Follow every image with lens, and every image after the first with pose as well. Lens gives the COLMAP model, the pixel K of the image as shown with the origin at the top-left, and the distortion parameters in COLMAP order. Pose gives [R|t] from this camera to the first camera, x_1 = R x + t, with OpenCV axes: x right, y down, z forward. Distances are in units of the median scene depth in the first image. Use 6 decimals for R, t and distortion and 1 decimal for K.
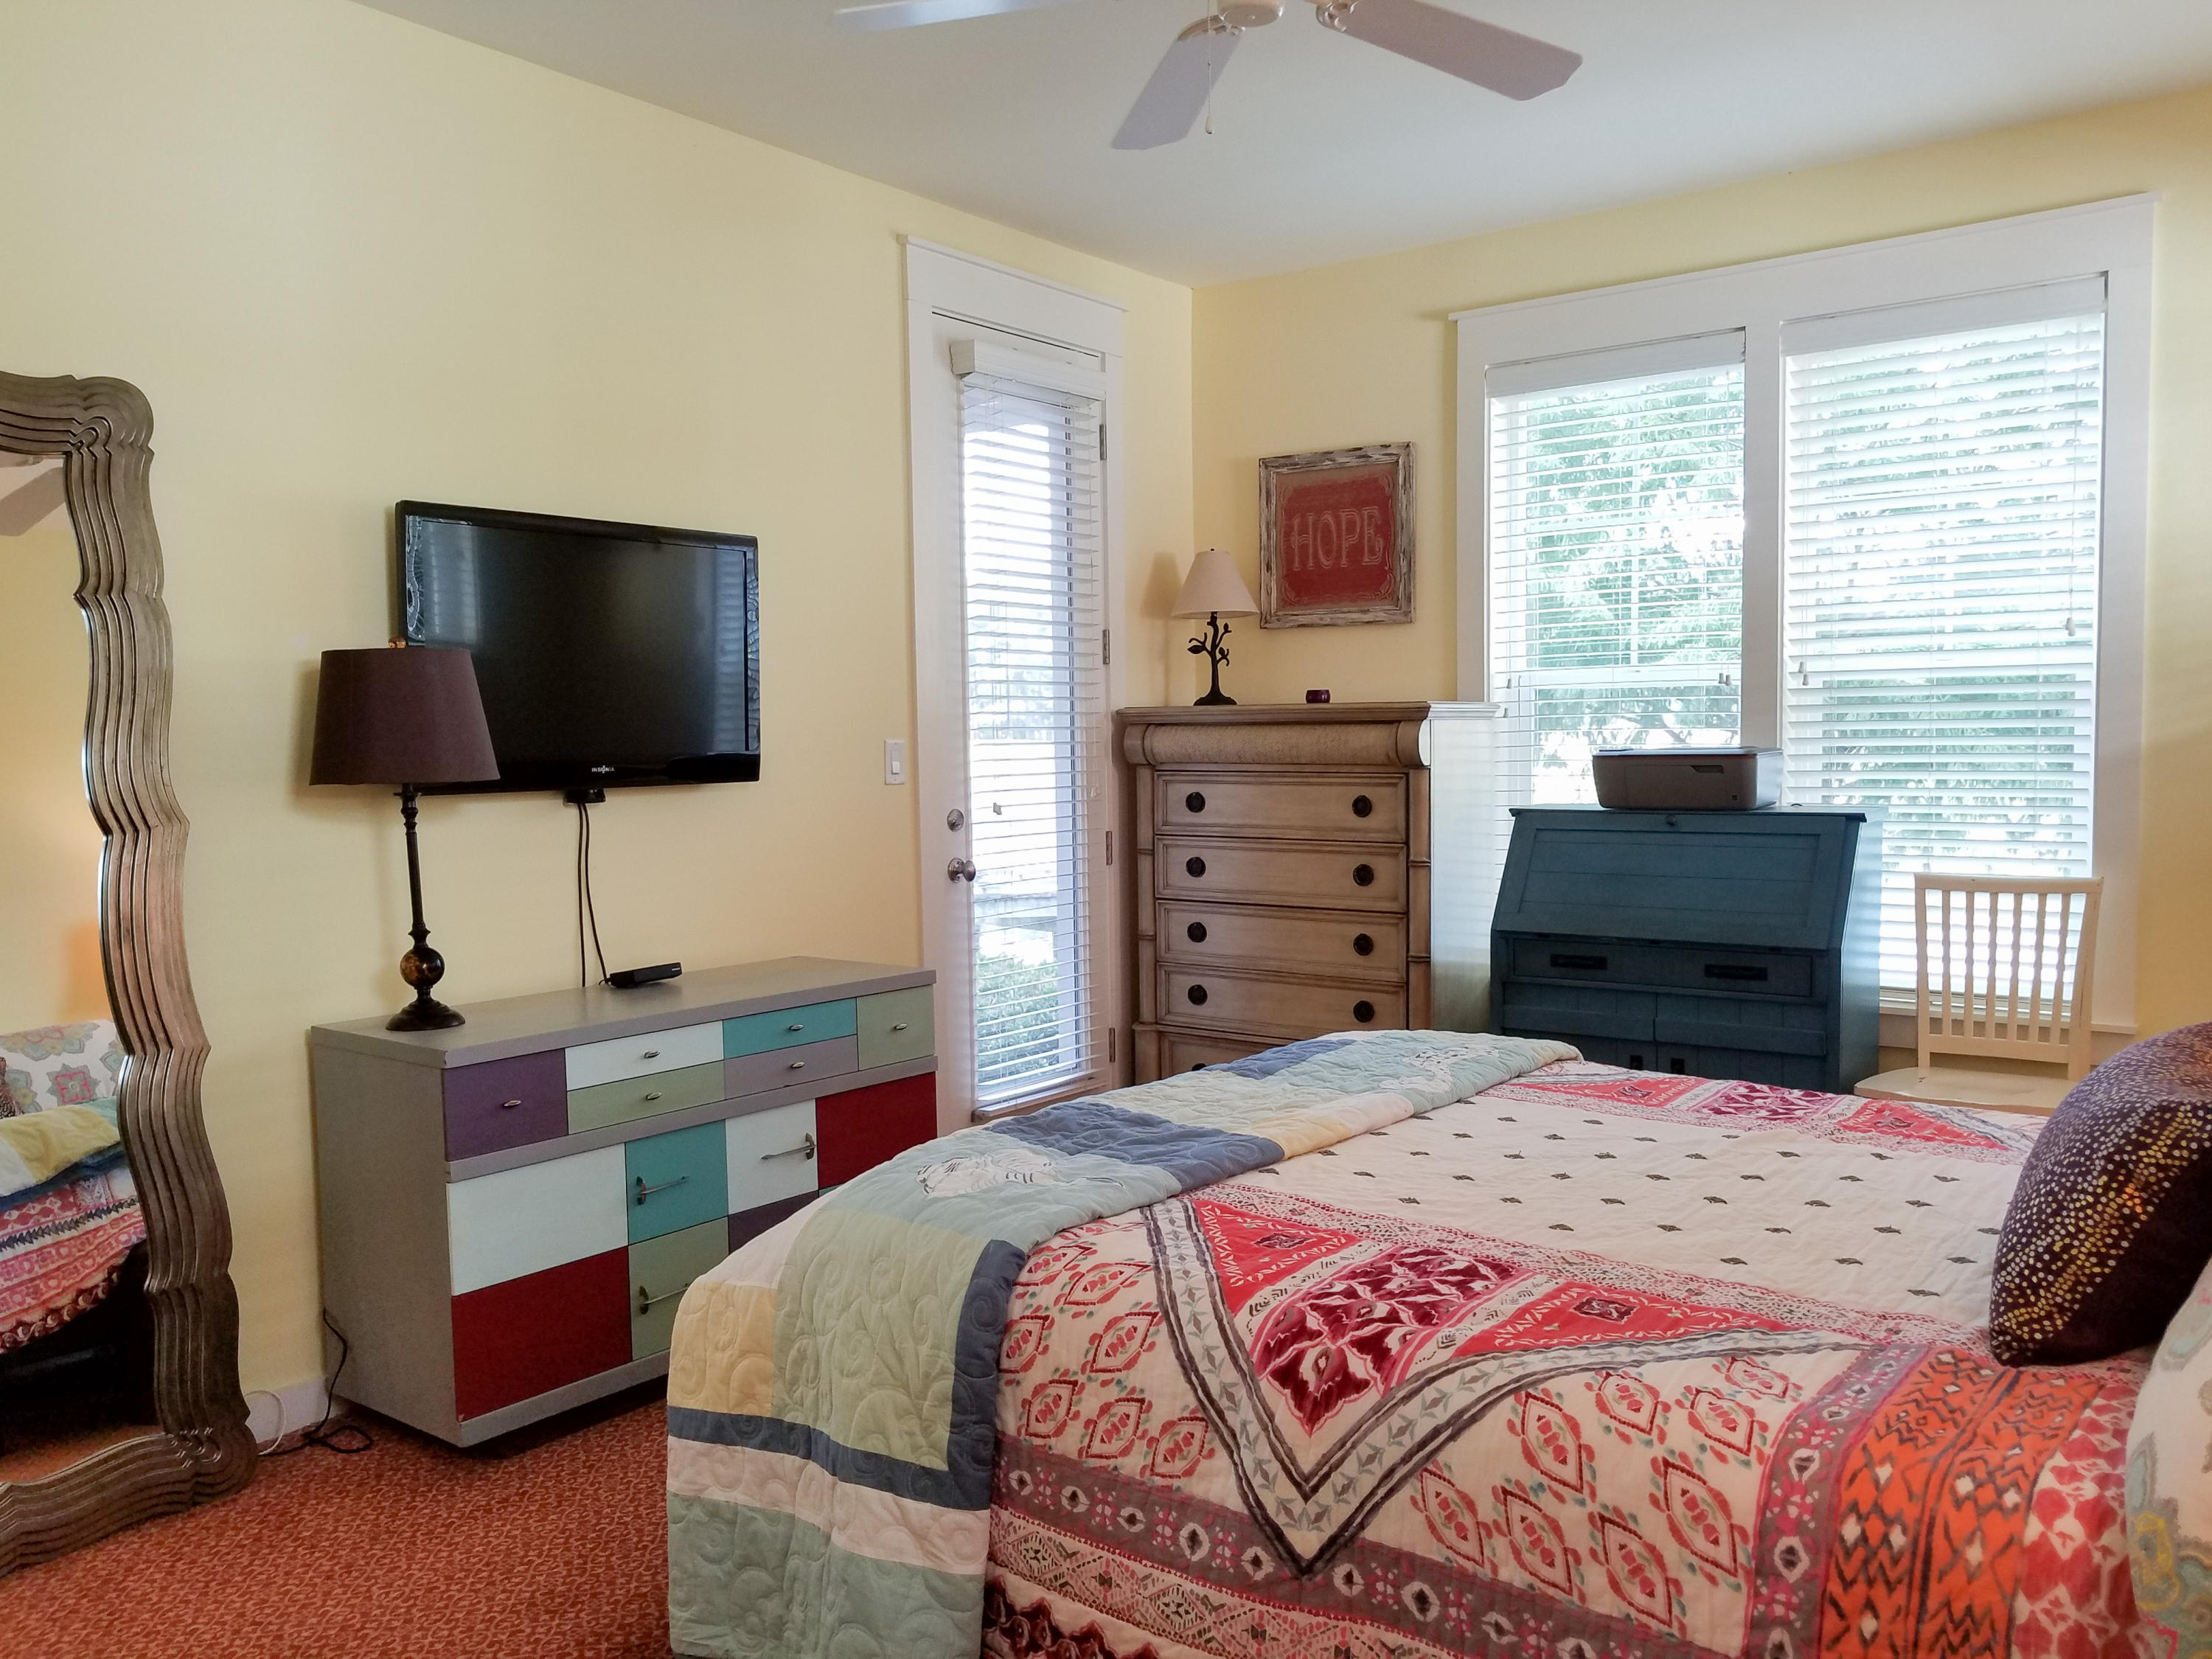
lens RADIAL K [[1712.8, 0, 1119.8], [0, 1712.8, 860.8], [0, 0, 1]] dist [0.004914, 0.005273]
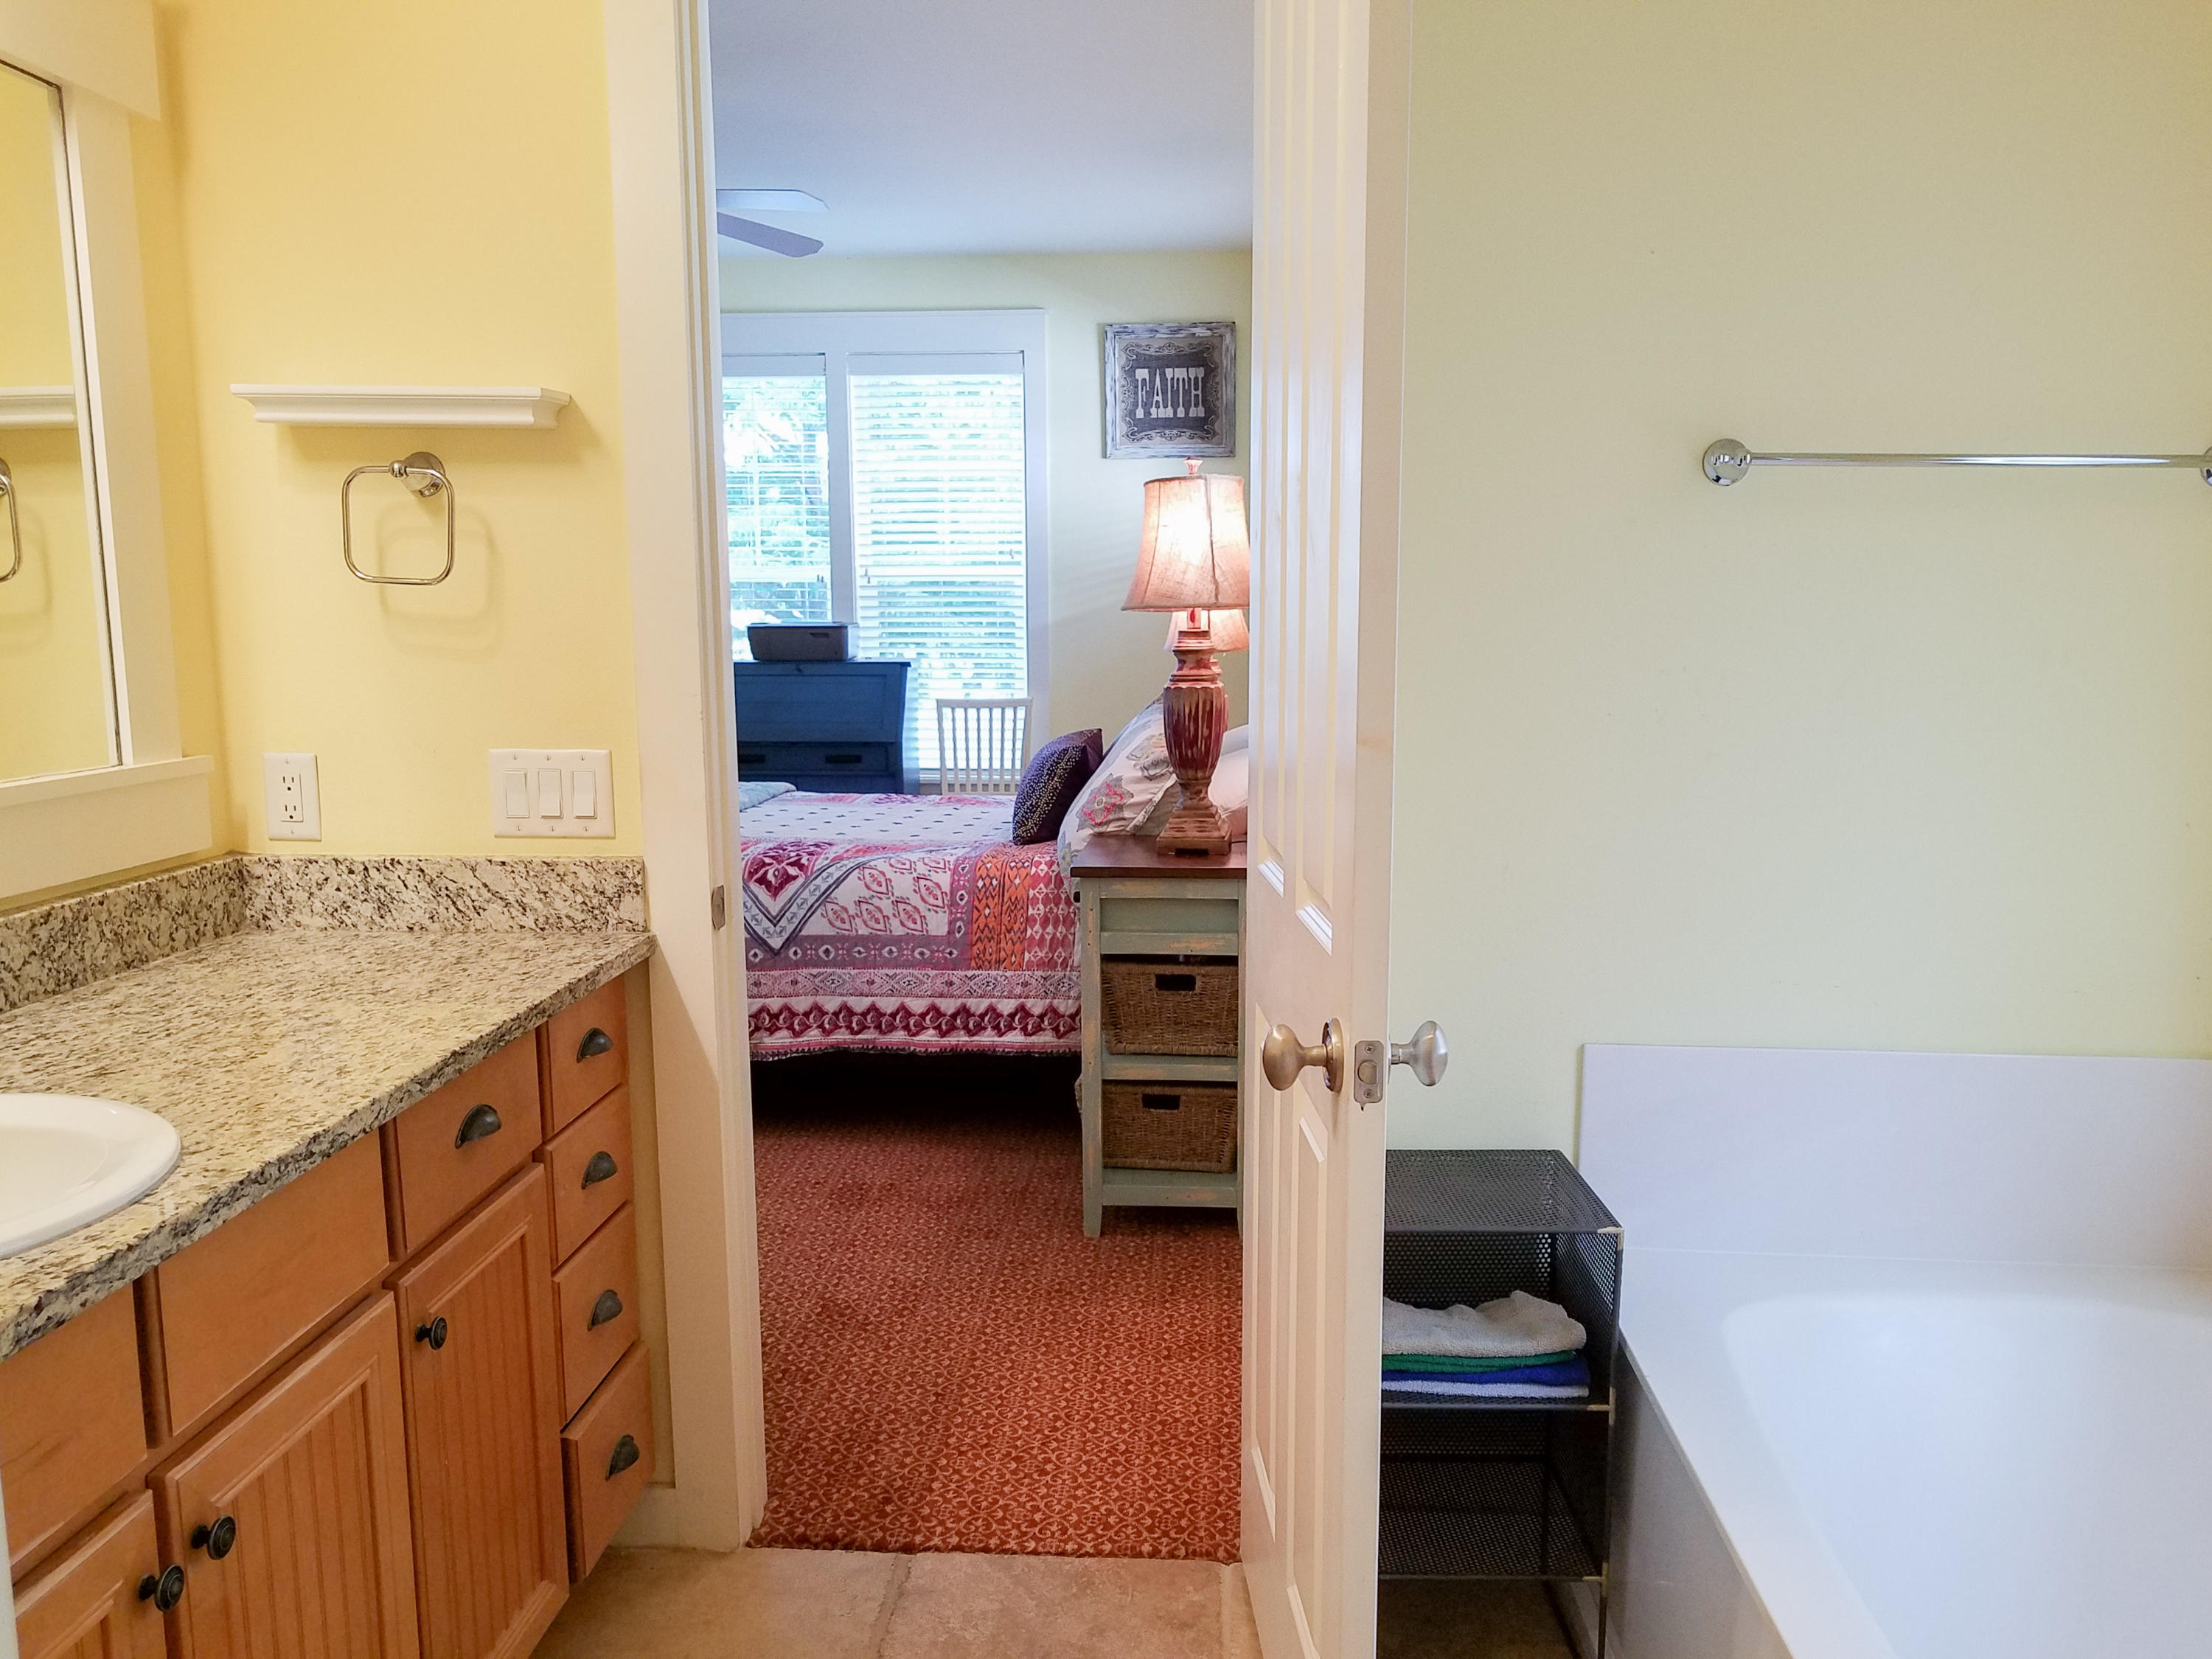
lens RADIAL K [[1712.8, 0, 1113.8], [0, 1712.8, 888.6], [0, 0, 1]] dist [0.004914, 0.005273]
pose [[0.837885, -0.076255, 0.540494, -0.327440], [0.028562, 0.994962, 0.096095, 0.037838], [-0.545099, -0.065079, 0.835842, -0.535742]]
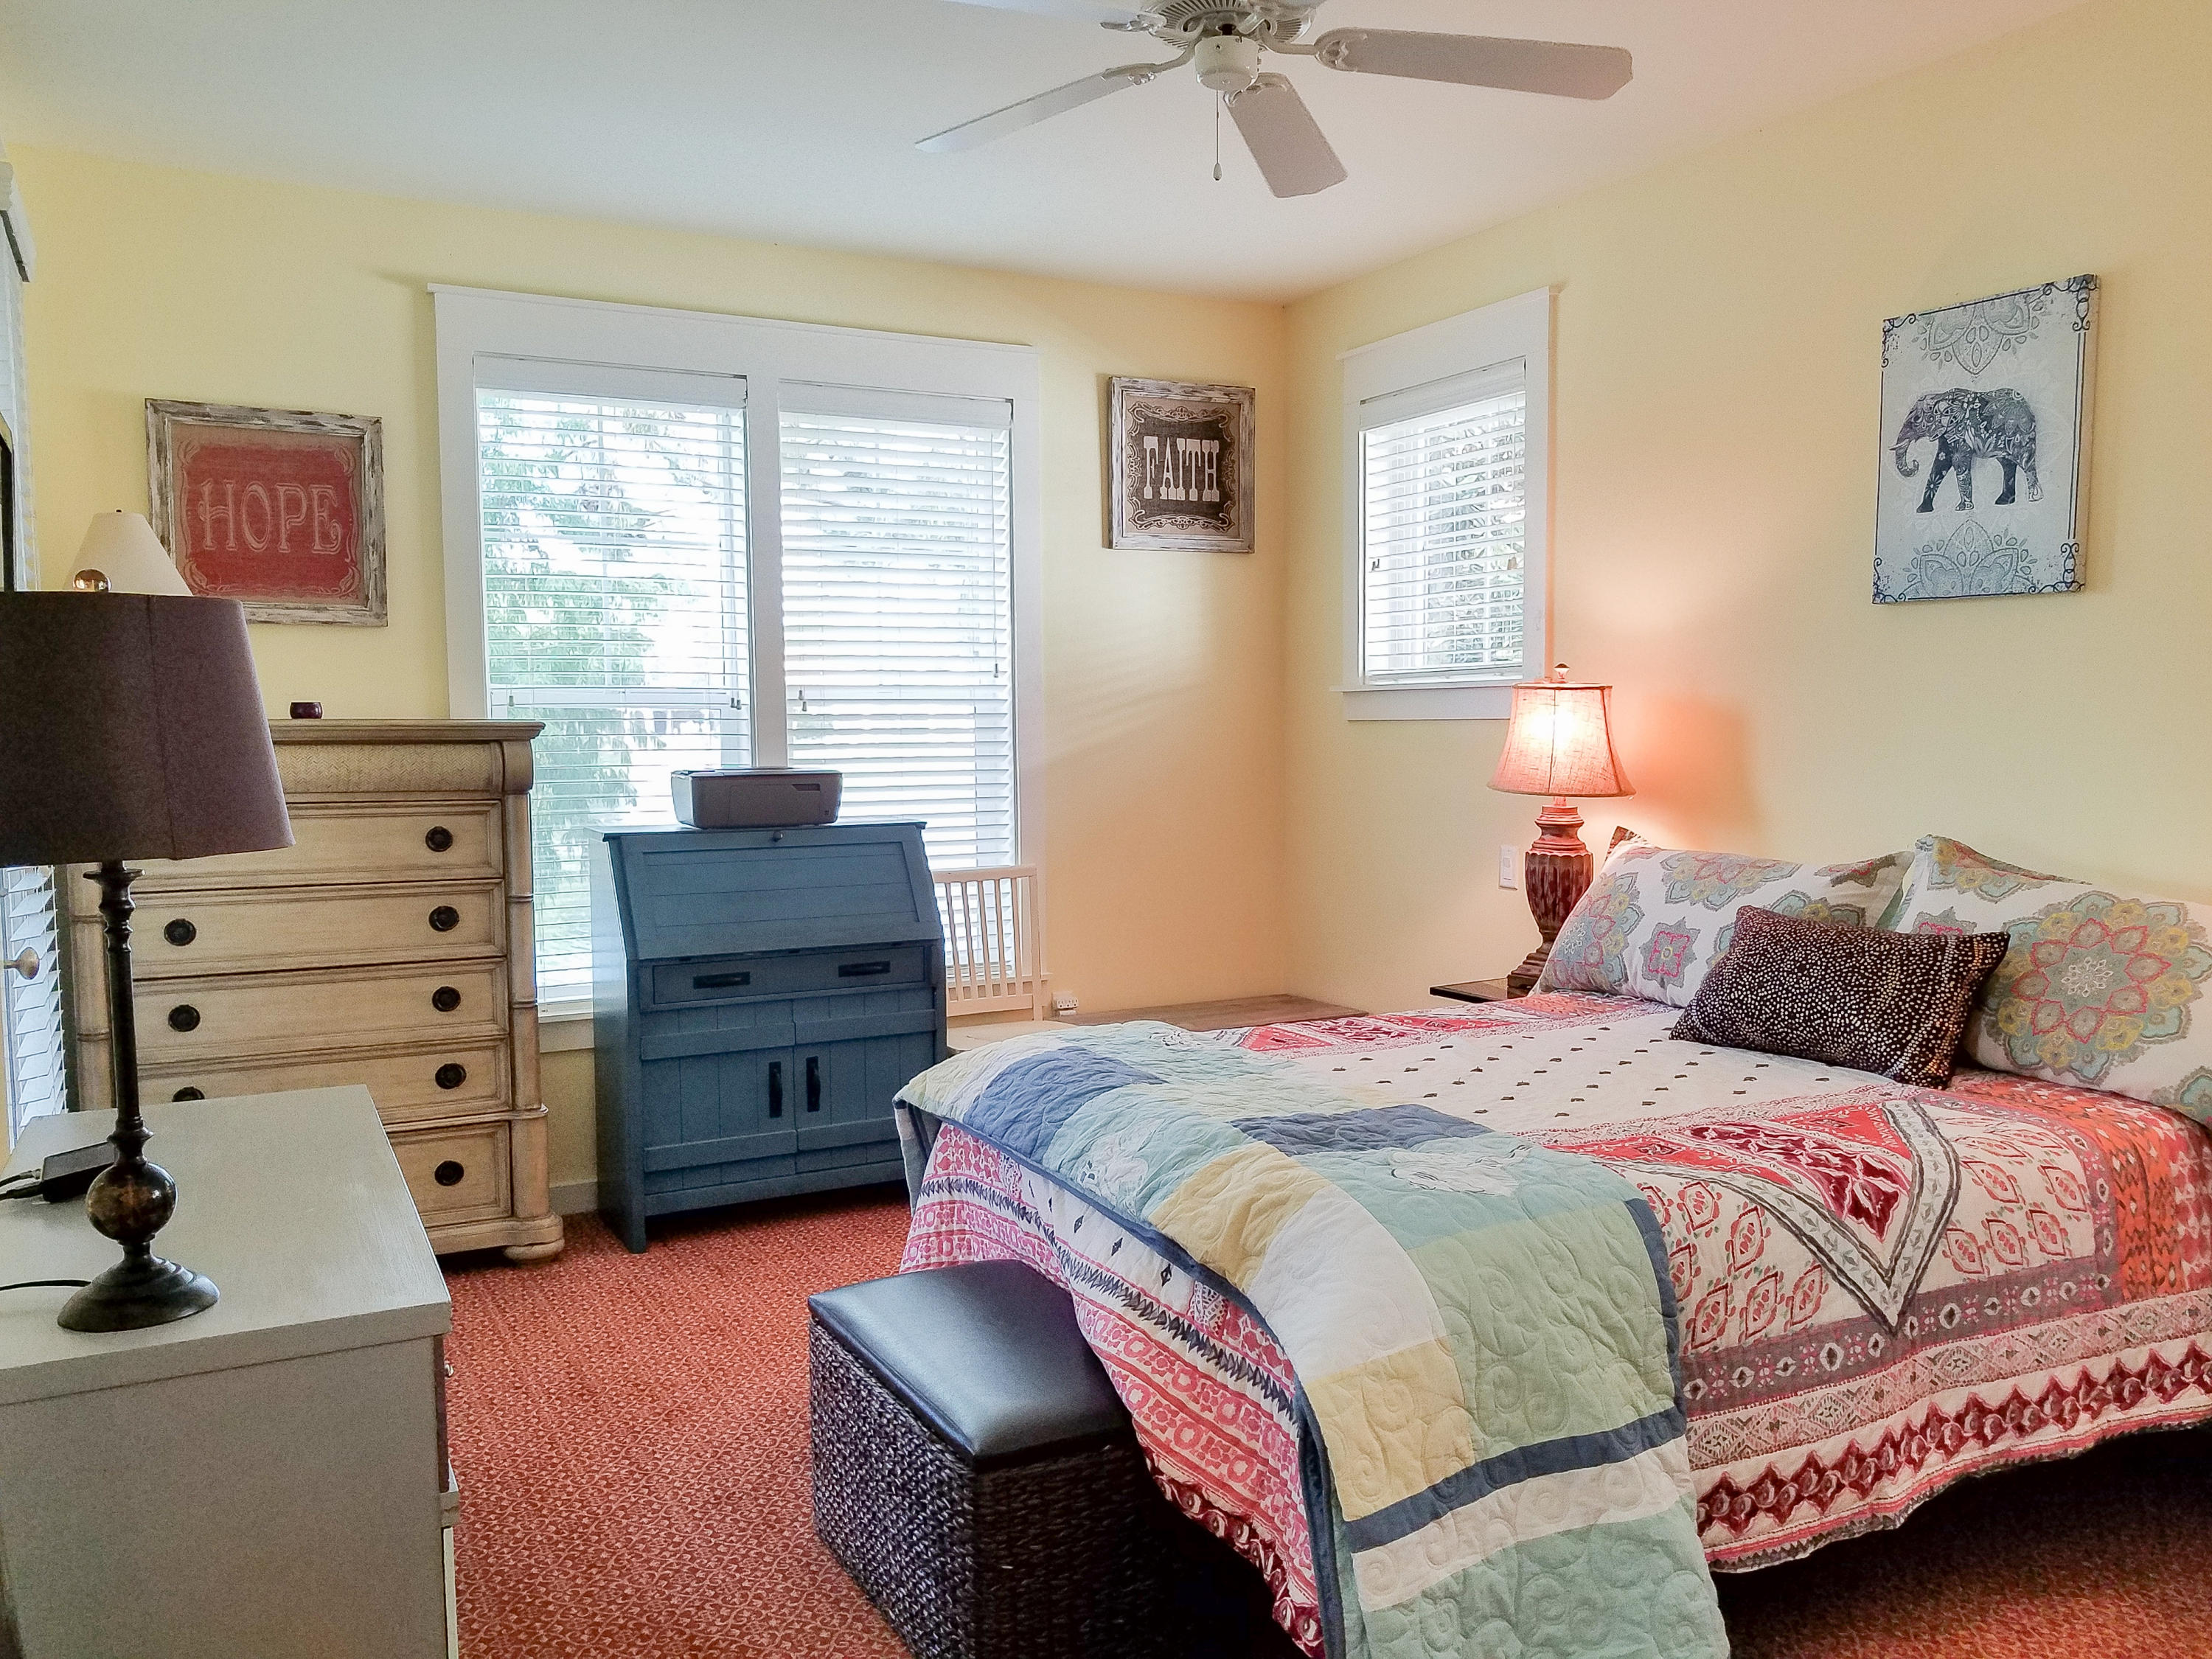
lens RADIAL K [[1712.8, 0, 1090.1], [0, 1712.8, 873.0], [0, 0, 1]] dist [0.004914, 0.005273]
pose [[0.428013, -0.064490, 0.901469, -0.577549], [0.070675, 0.996785, 0.037753, -0.028474], [-0.901005, 0.047553, 0.431194, 0.387864]]
